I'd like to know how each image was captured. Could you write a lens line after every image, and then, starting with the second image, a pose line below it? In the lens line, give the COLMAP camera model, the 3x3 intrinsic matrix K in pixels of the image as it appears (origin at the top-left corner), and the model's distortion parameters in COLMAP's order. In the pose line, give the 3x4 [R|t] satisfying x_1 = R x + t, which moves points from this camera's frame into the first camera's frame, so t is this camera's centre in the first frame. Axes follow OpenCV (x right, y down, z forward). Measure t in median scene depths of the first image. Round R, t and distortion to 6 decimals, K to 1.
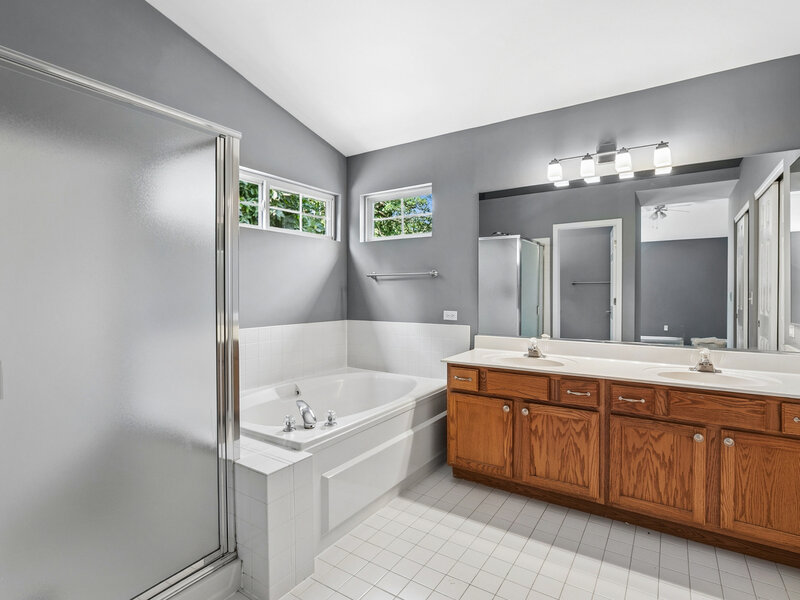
lens RADIAL K [[420.7, 0, 401.7], [0, 420.7, 297.4], [0, 0, 1]] dist [-0.015177, 0.004177]
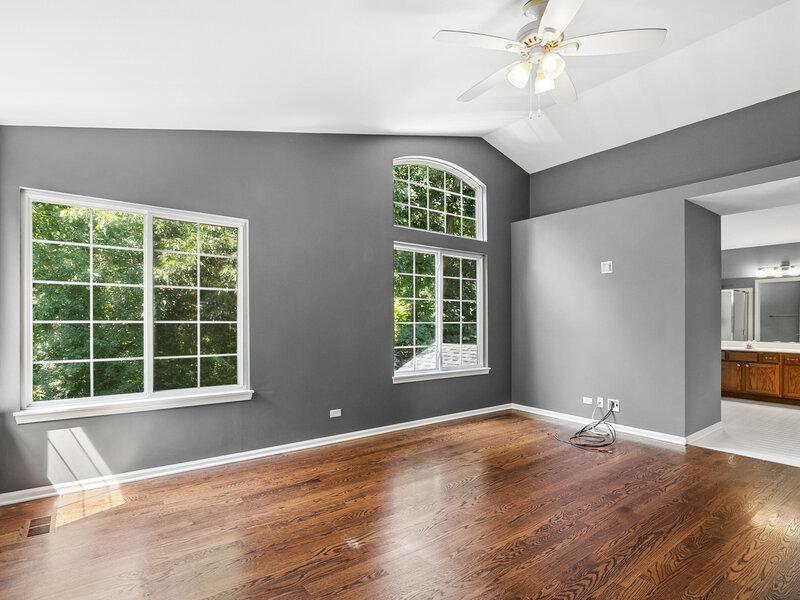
lens RADIAL K [[420.7, 0, 409.7], [0, 420.7, 322.3], [0, 0, 1]] dist [-0.015177, 0.004177]
pose [[0.945466, 0.001842, -0.325717, -0.899336], [-0.004672, 0.999958, -0.007909, 0.020979], [0.325688, 0.008999, 0.945434, -2.287388]]
